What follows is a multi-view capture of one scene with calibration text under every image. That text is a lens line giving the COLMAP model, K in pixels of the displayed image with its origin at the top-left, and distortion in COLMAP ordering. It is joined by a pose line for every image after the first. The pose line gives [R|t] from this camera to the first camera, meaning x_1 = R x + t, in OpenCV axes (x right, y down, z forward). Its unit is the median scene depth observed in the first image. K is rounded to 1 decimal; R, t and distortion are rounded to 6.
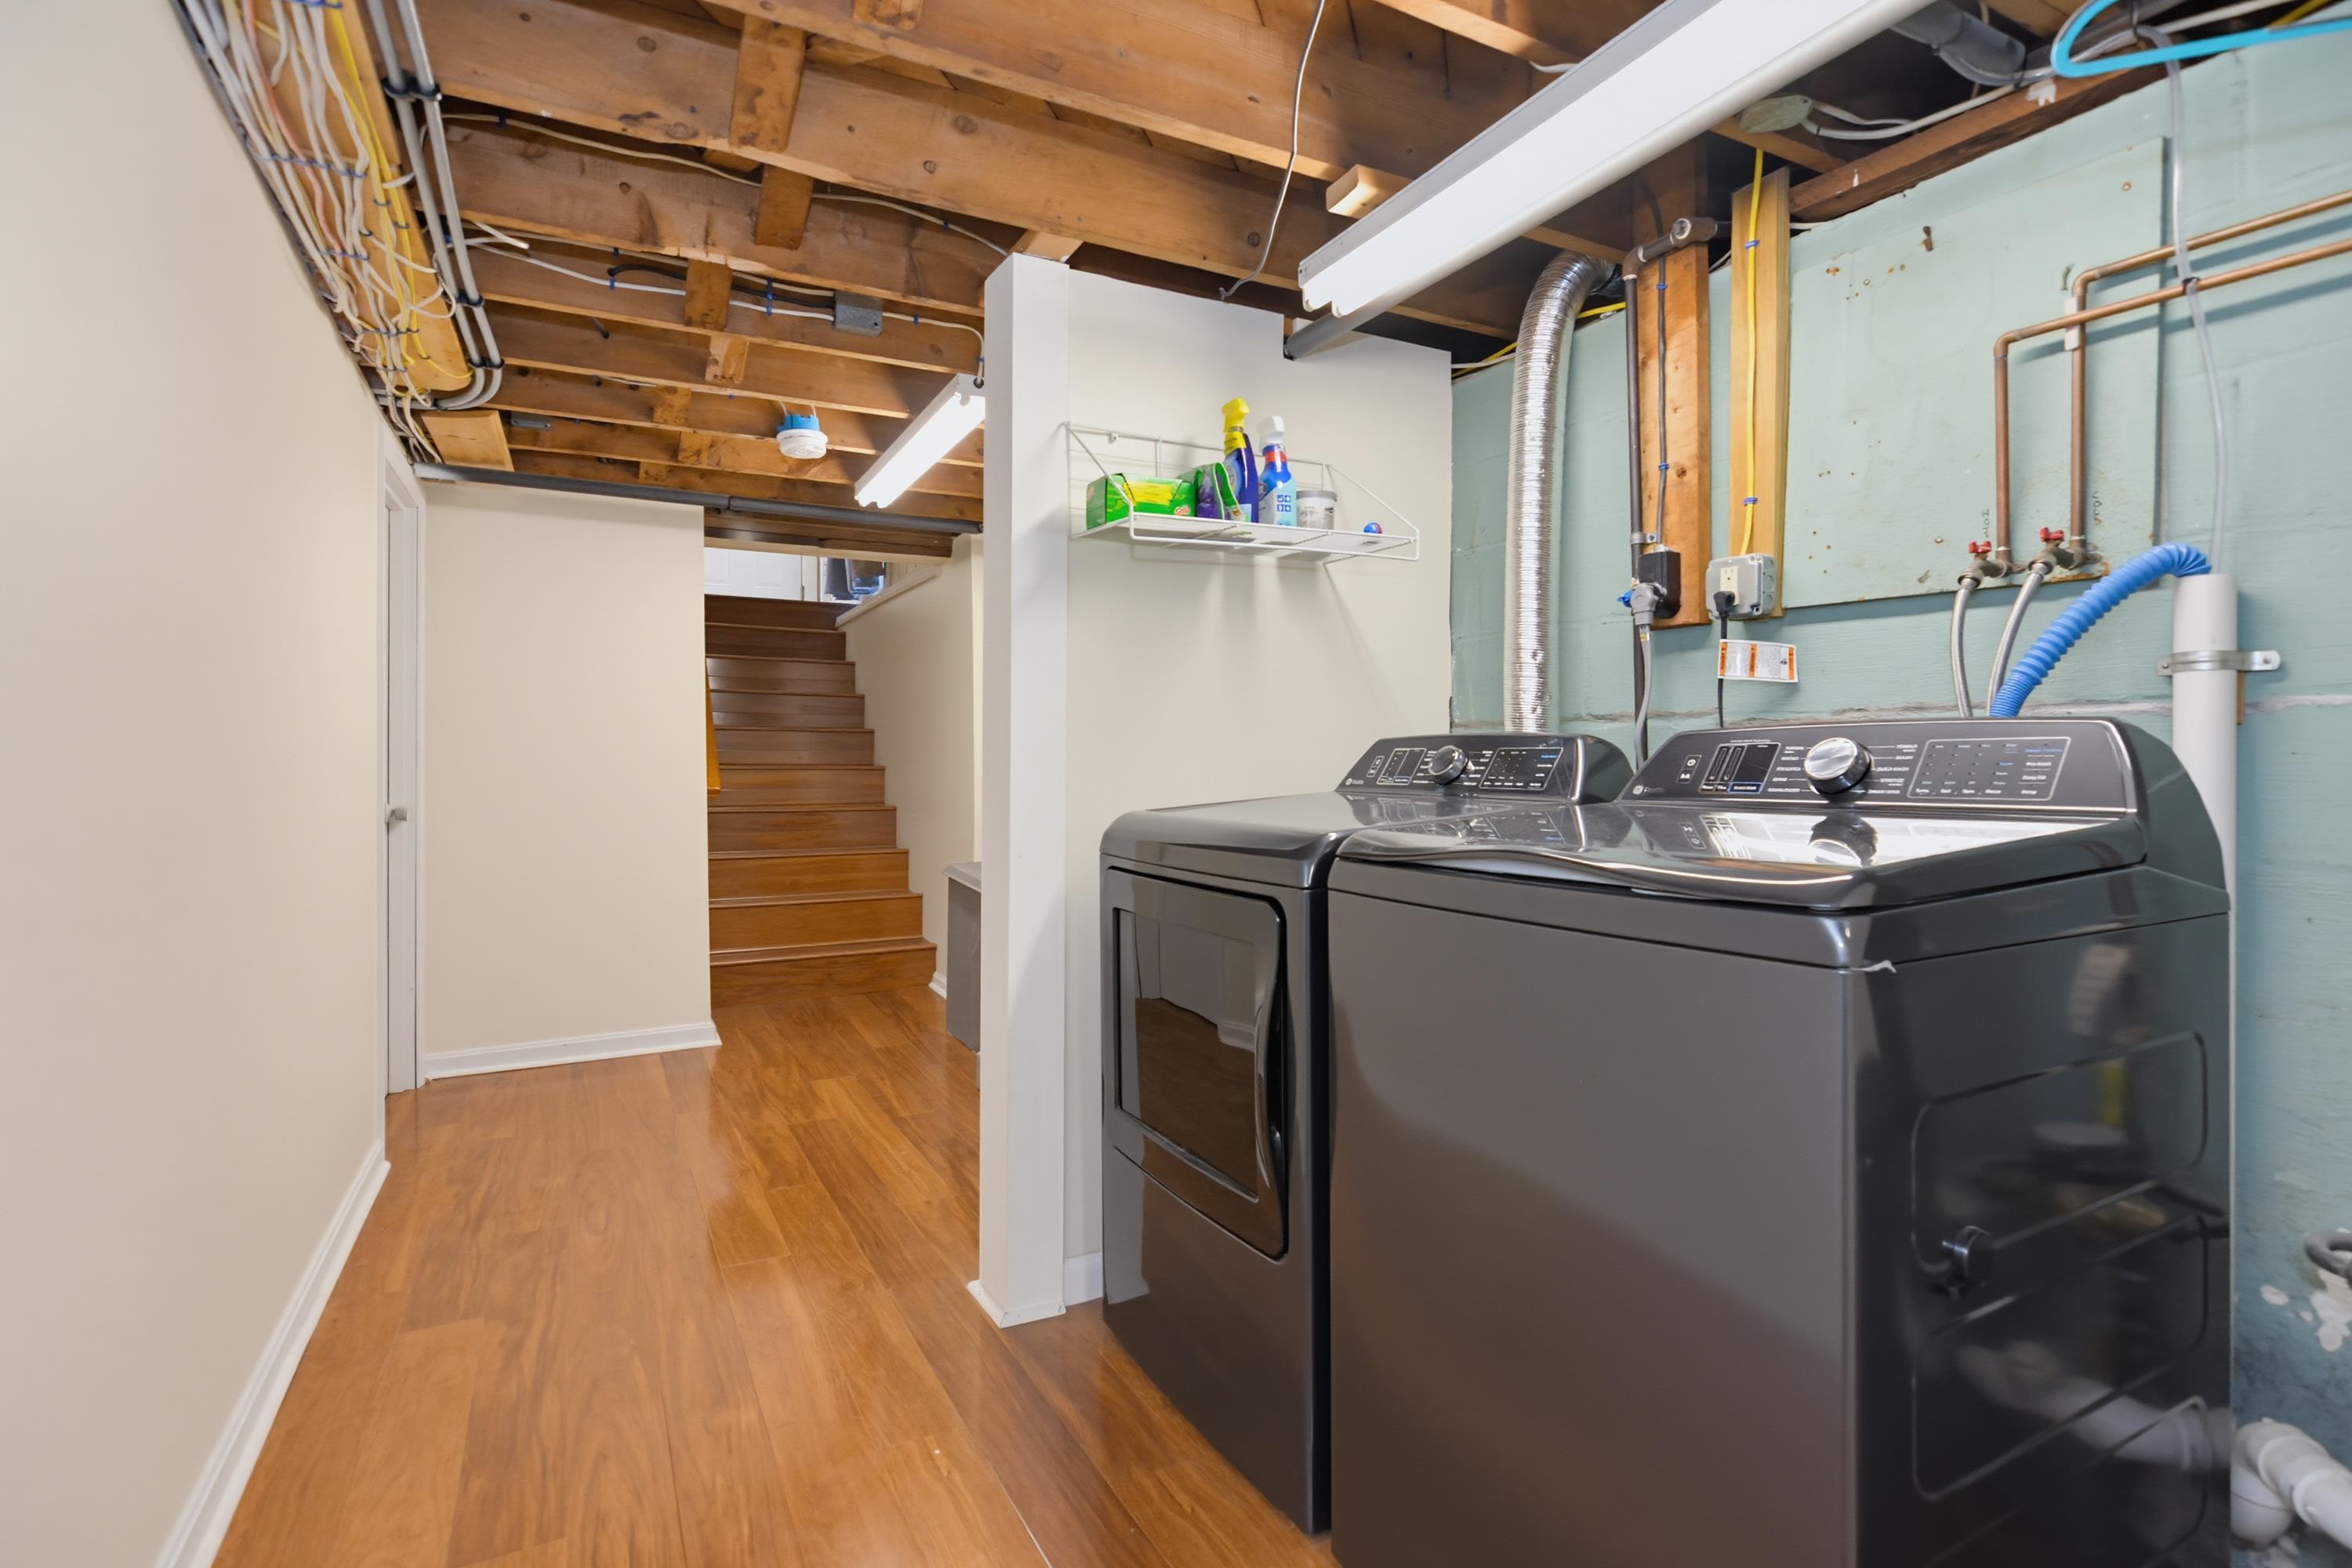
lens RADIAL K [[1156.0, 0, 1176.0], [0, 1156.0, 784.0], [0, 0, 1]] dist [-0.000994, -0.000645]
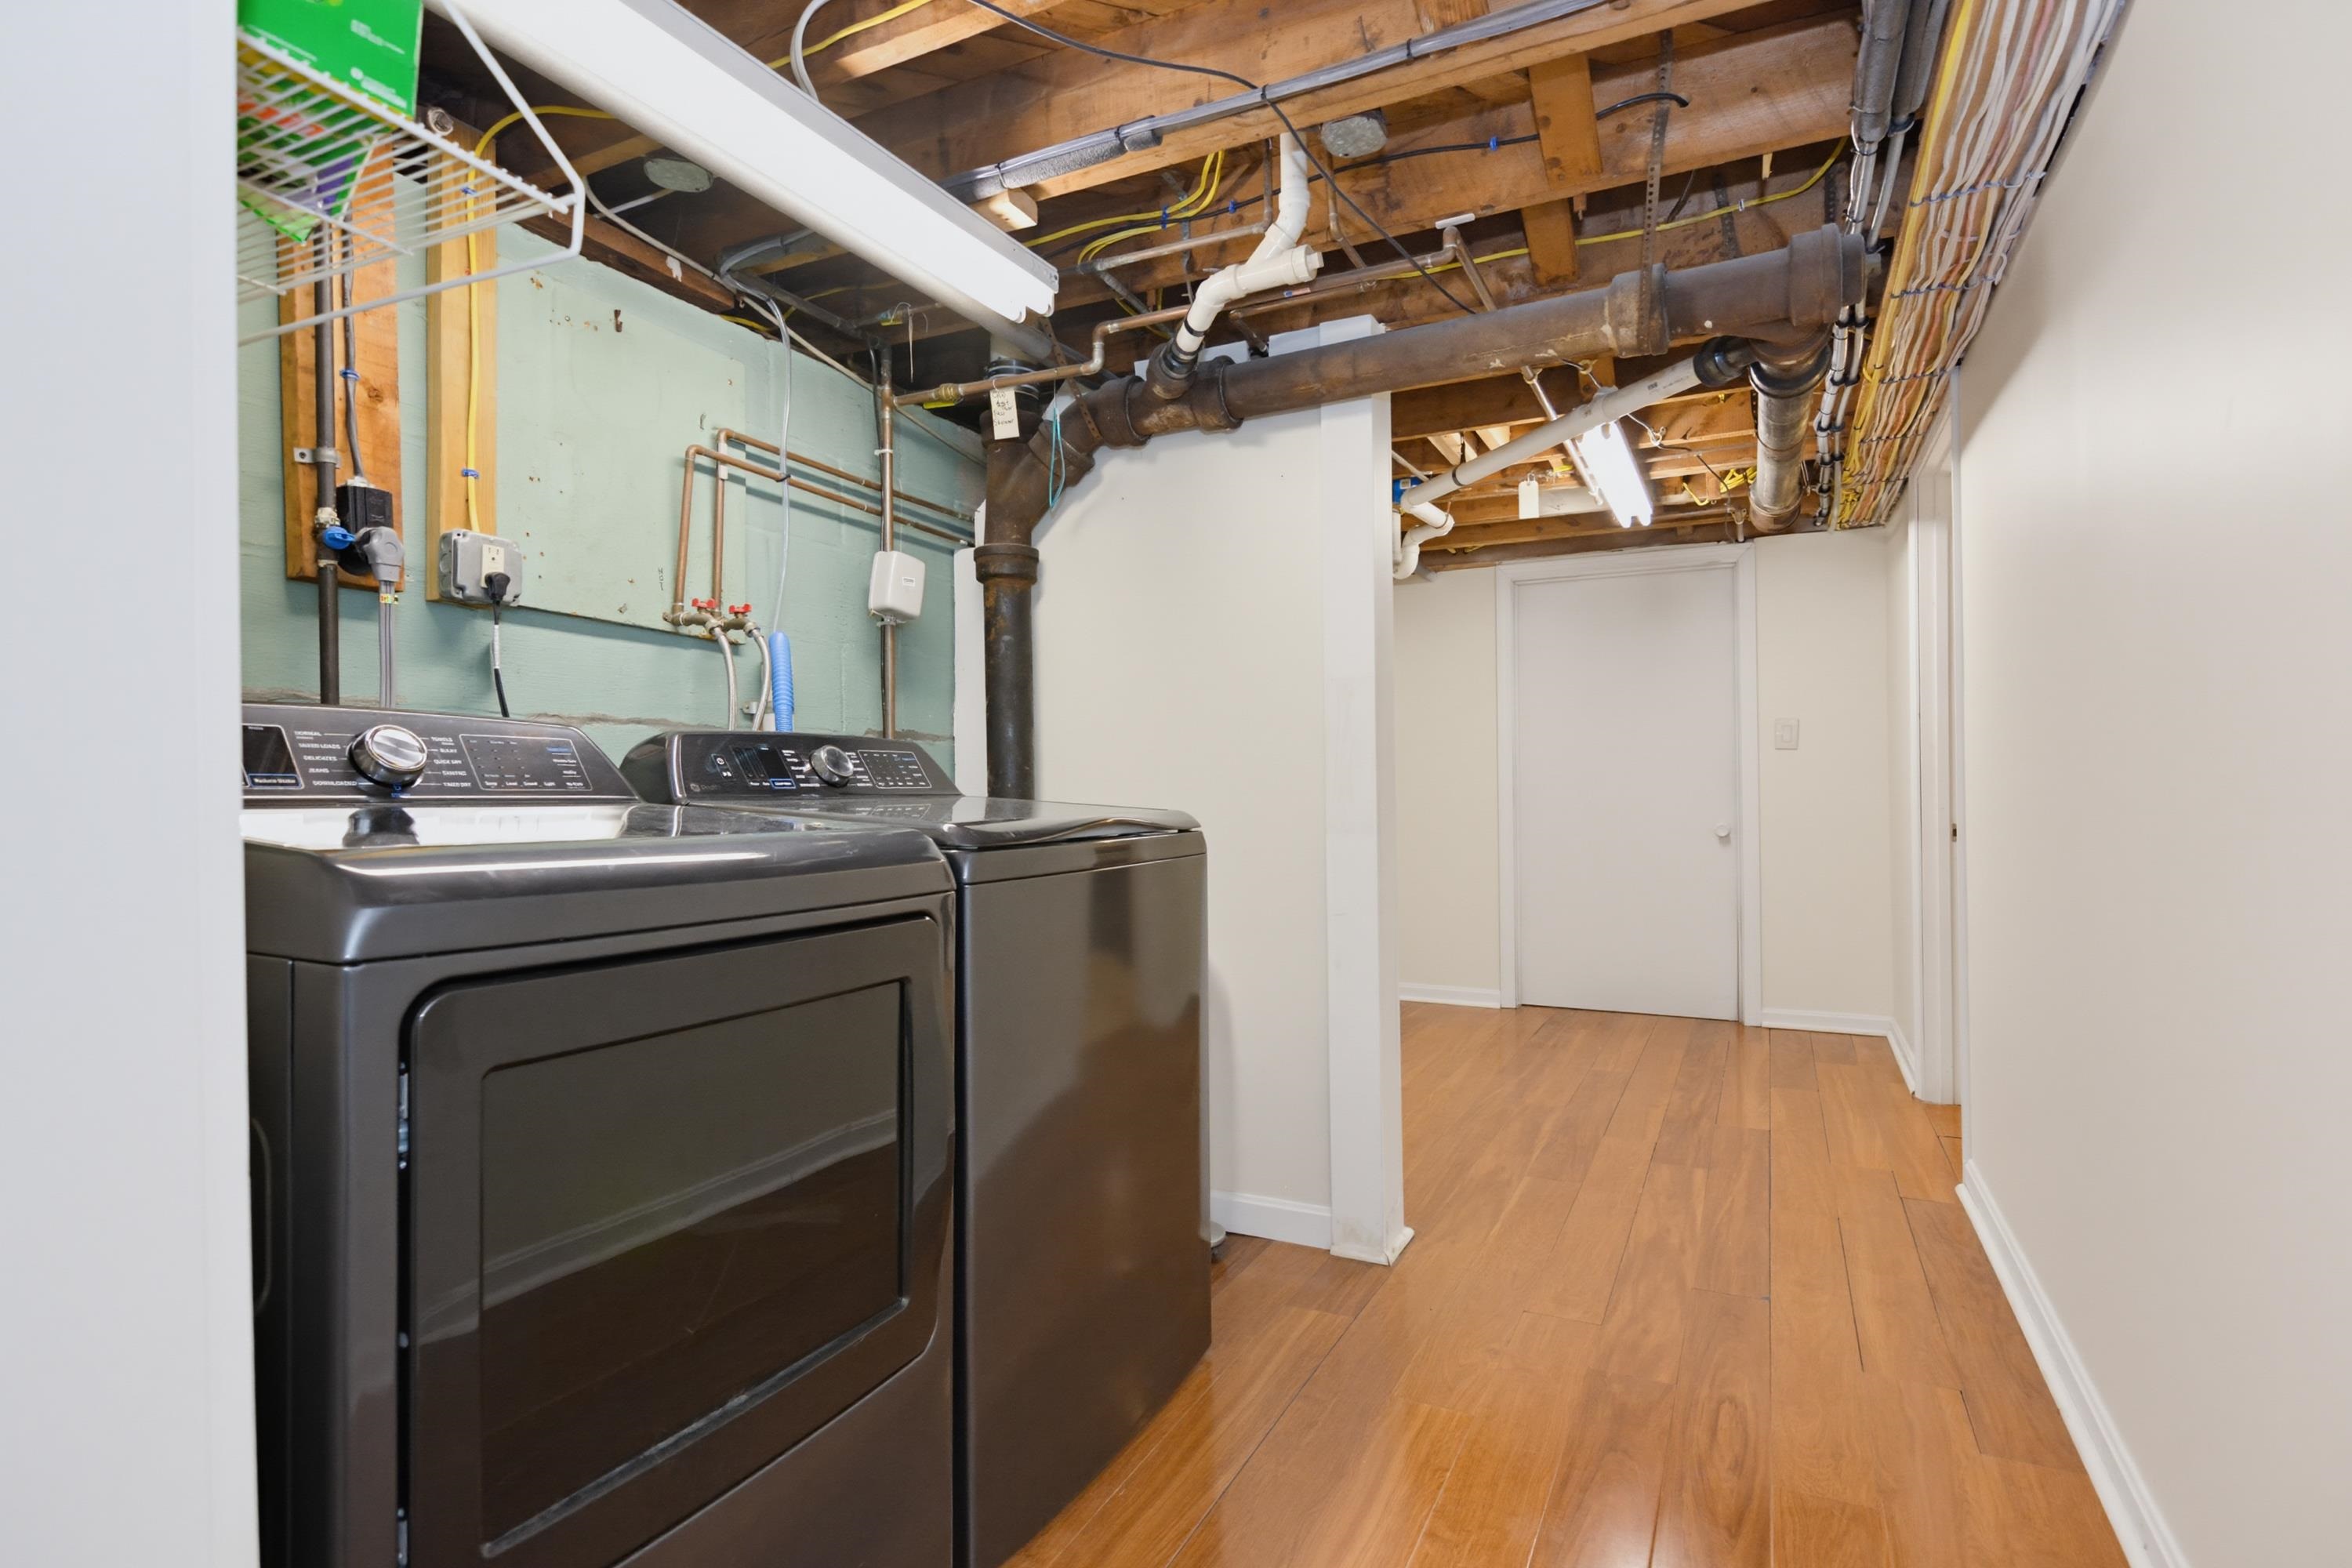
lens RADIAL K [[1156.0, 0, 1176.0], [0, 1156.0, 784.0], [0, 0, 1]] dist [-0.000994, -0.000645]
pose [[-0.568380, -0.003626, 0.822758, -0.717831], [0.002658, 0.999977, 0.006243, -0.009228], [-0.822762, 0.005736, -0.568357, 1.359270]]
